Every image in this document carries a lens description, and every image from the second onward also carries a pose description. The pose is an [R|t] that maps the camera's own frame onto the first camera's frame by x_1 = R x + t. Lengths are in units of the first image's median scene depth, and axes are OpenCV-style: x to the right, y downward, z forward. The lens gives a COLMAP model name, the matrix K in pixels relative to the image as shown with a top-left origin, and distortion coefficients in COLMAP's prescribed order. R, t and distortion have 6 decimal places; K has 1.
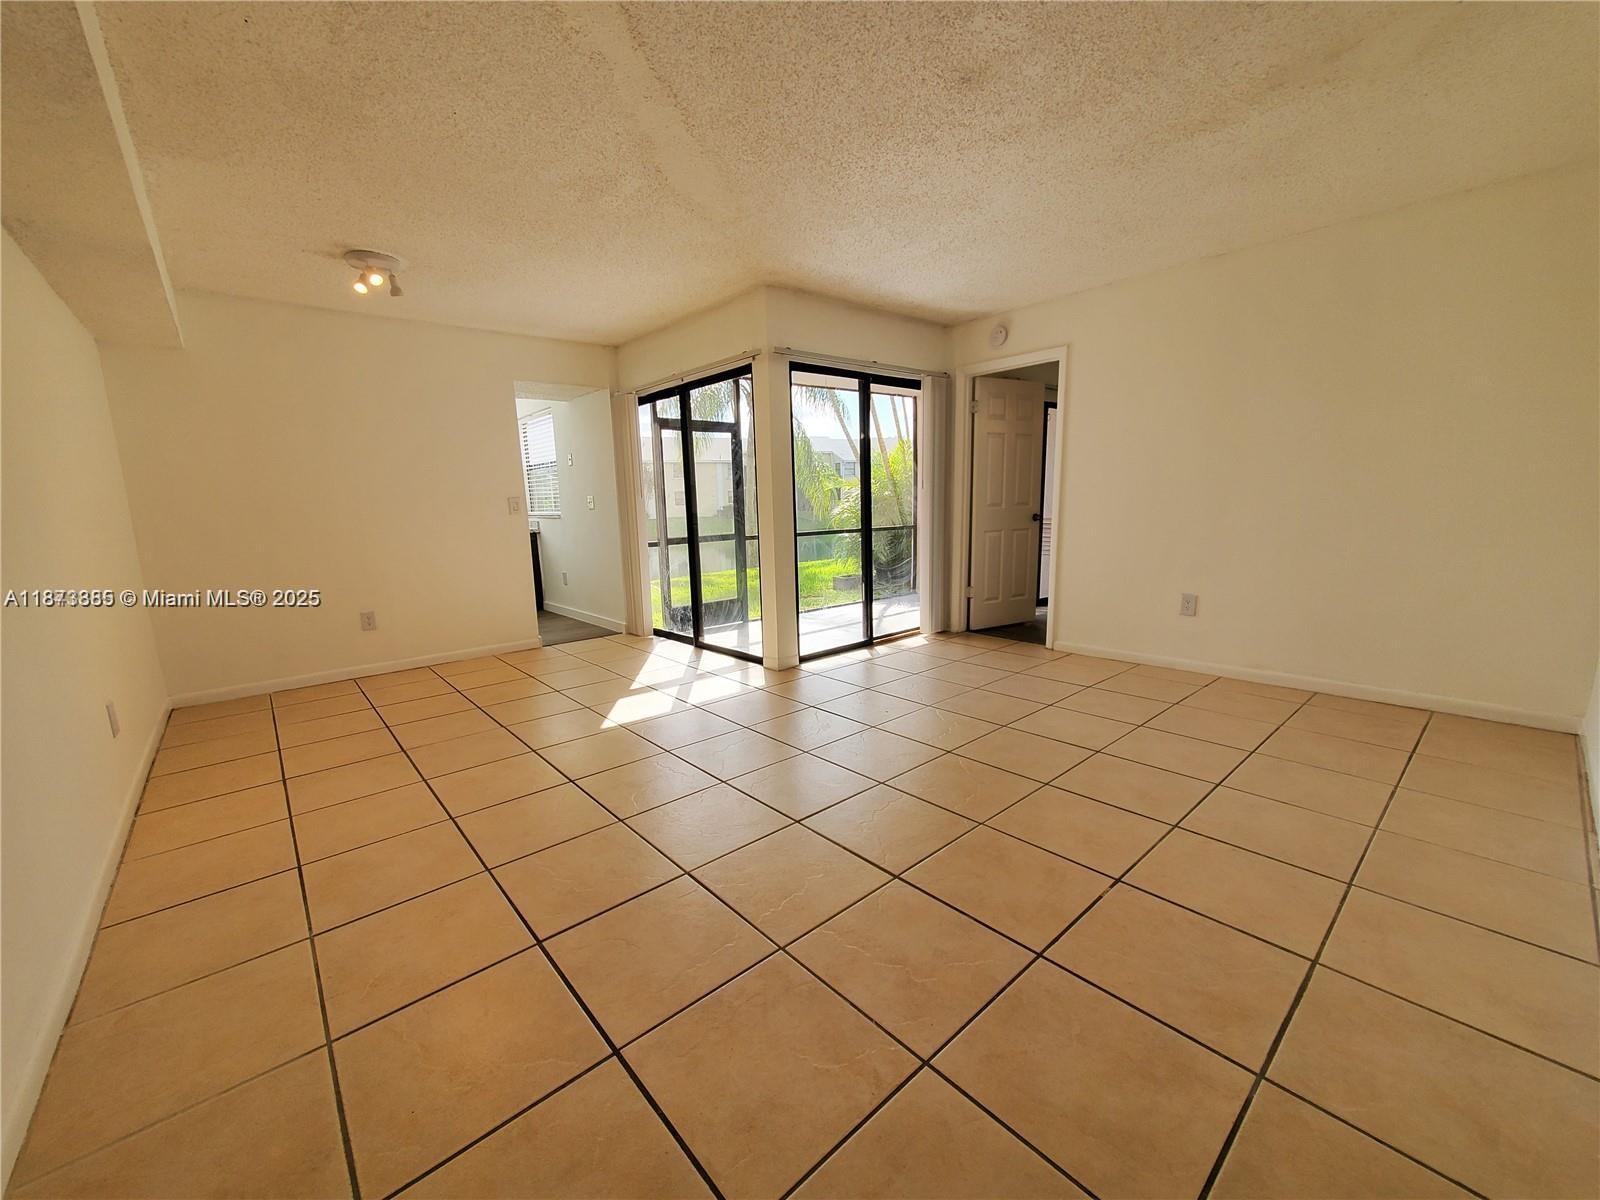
lens RADIAL K [[643.2, 0, 799.9], [0, 643.2, 608.3], [0, 0, 1]] dist [0.007691, -0.000895]
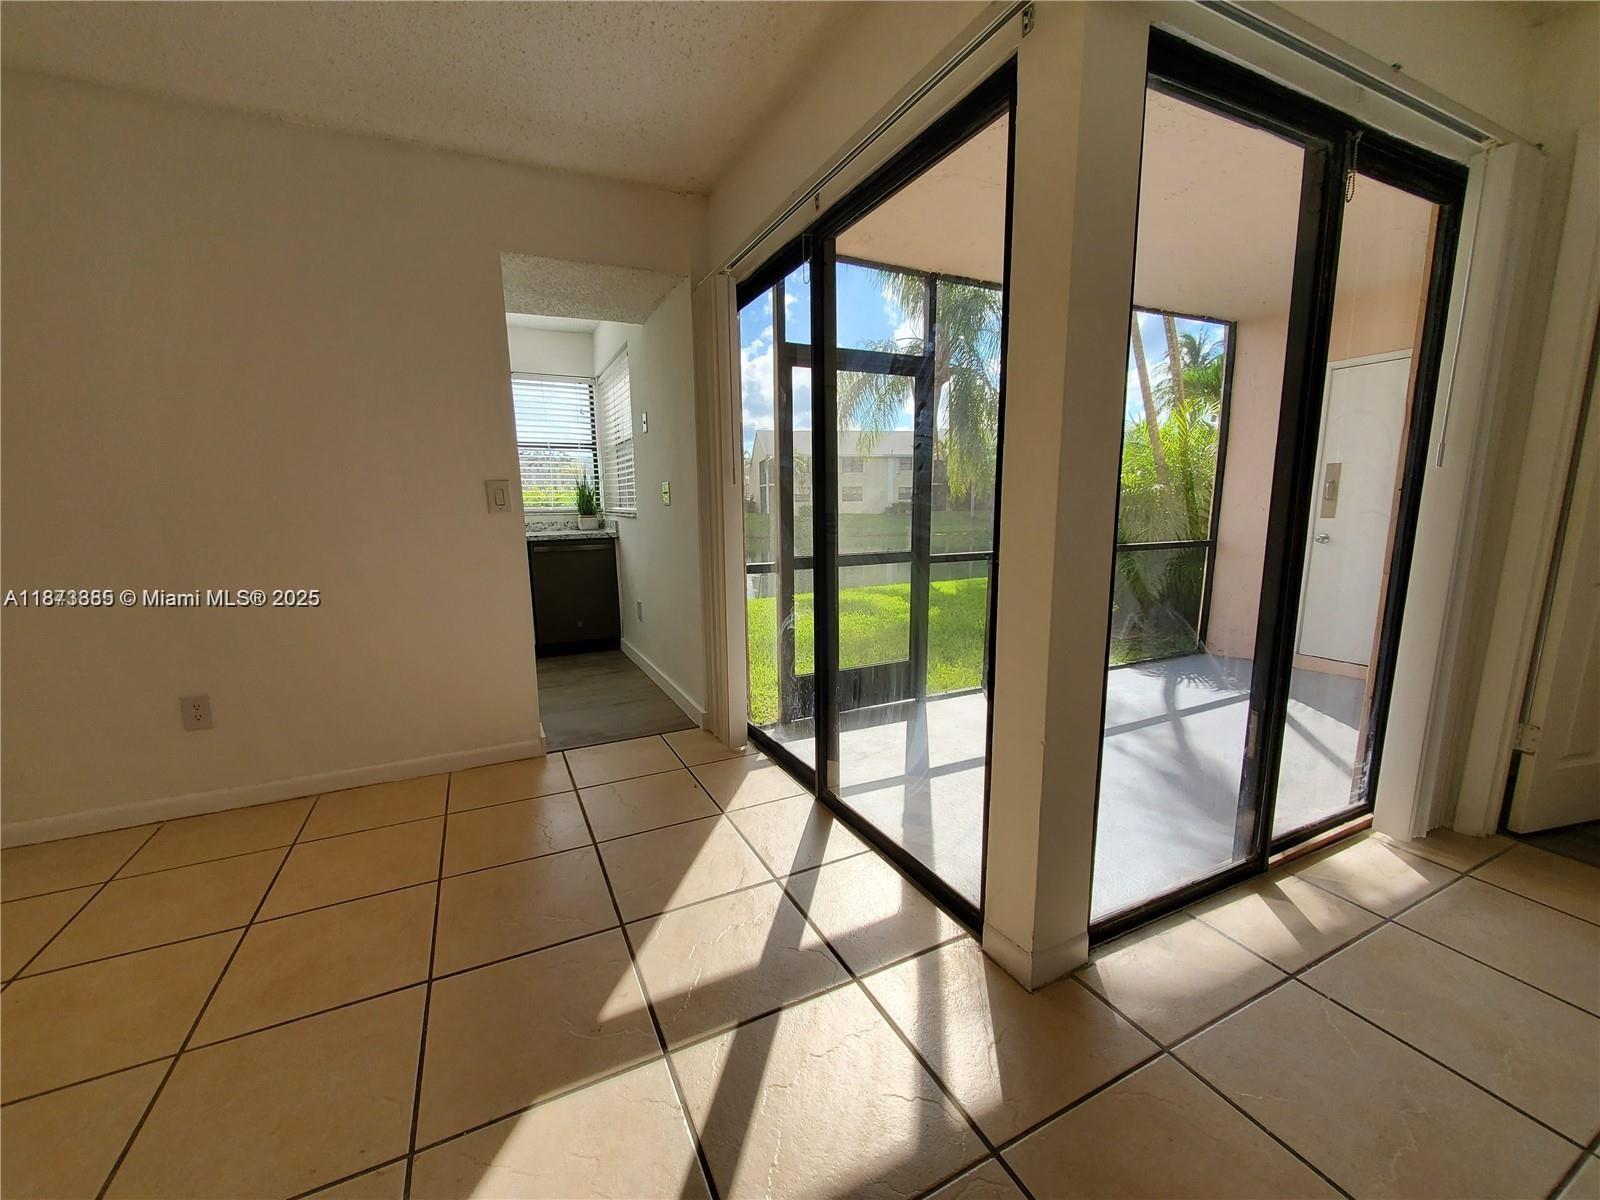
lens RADIAL K [[635.4, 0, 786.8], [0, 635.4, 610.7], [0, 0, 1]] dist [0.000228, -0.000466]
pose [[0.965980, 0.058022, -0.252023, -0.070827], [-0.055562, 0.998313, 0.016872, -0.082386], [0.252577, -0.002295, 0.967574, 0.524977]]
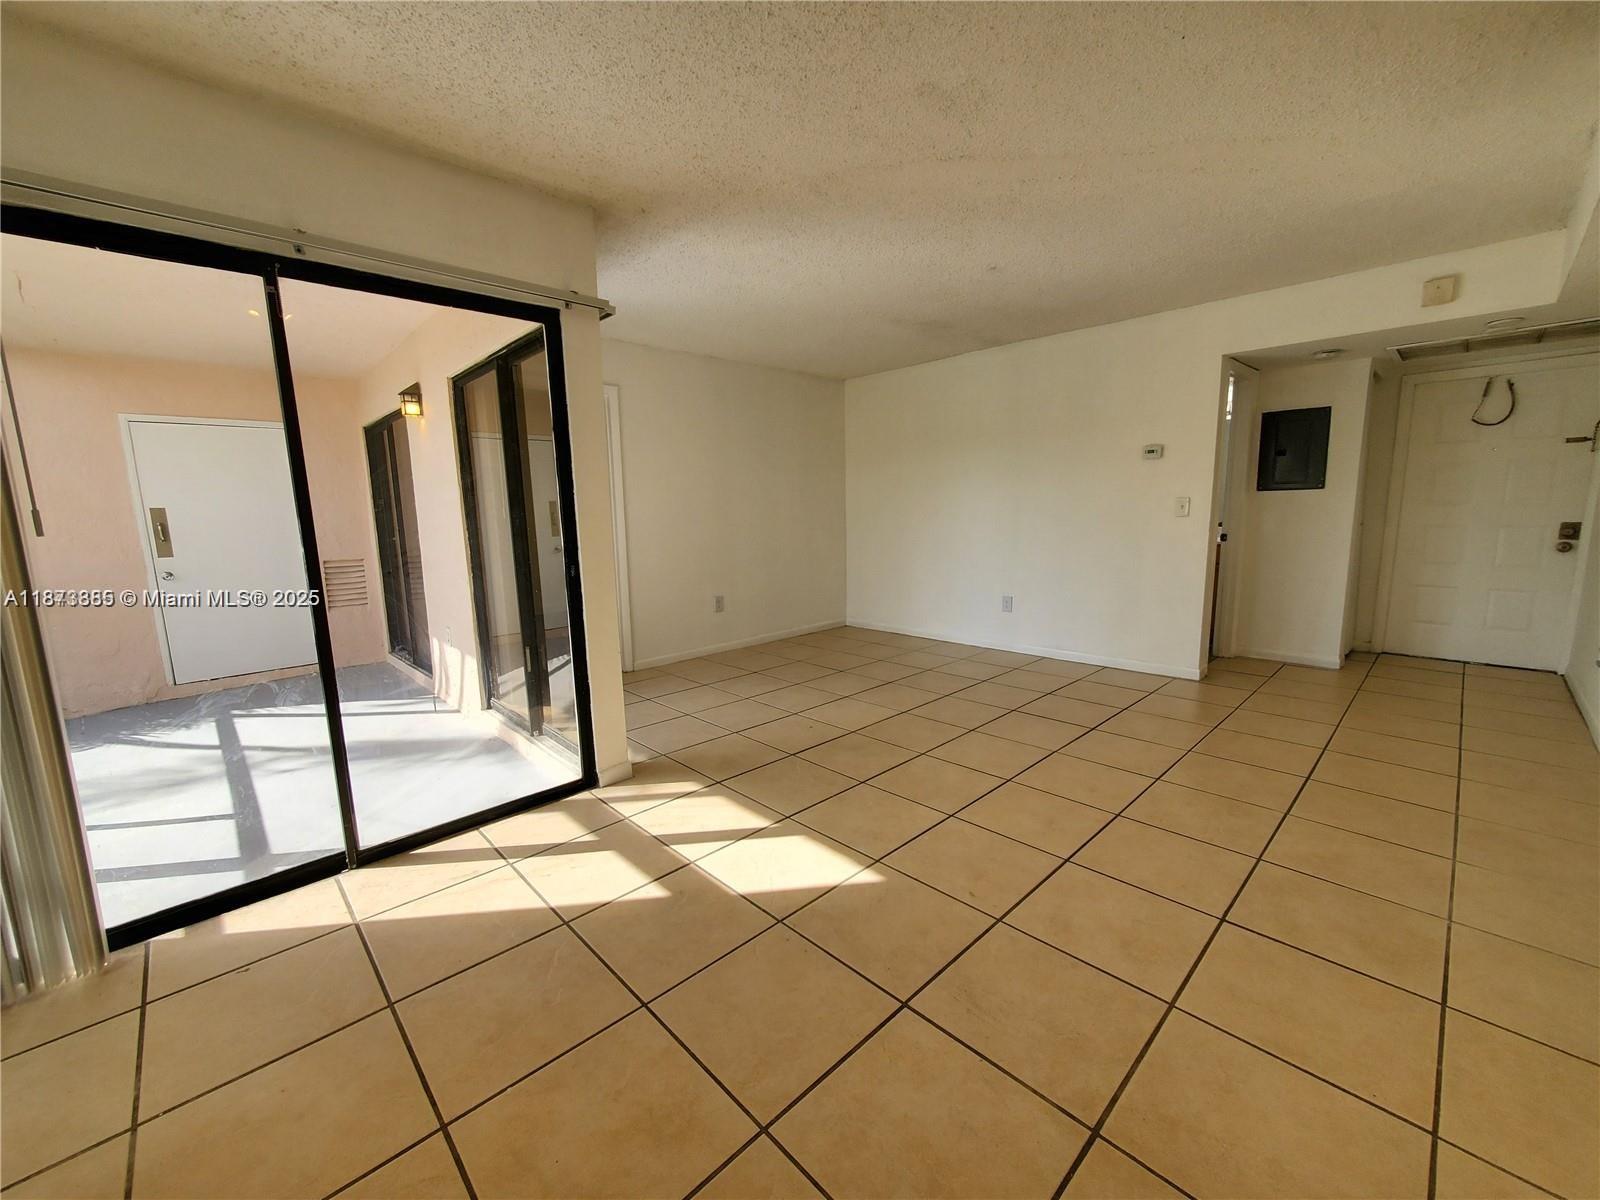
lens RADIAL K [[640.9, 0, 799.4], [0, 640.9, 604.0], [0, 0, 1]] dist [0.008825, -0.000196]
pose [[-0.060913, -0.121111, 0.990768, -0.564353], [0.193158, 0.972418, 0.130743, -0.109570], [-0.979275, 0.199339, -0.035840, 0.662127]]
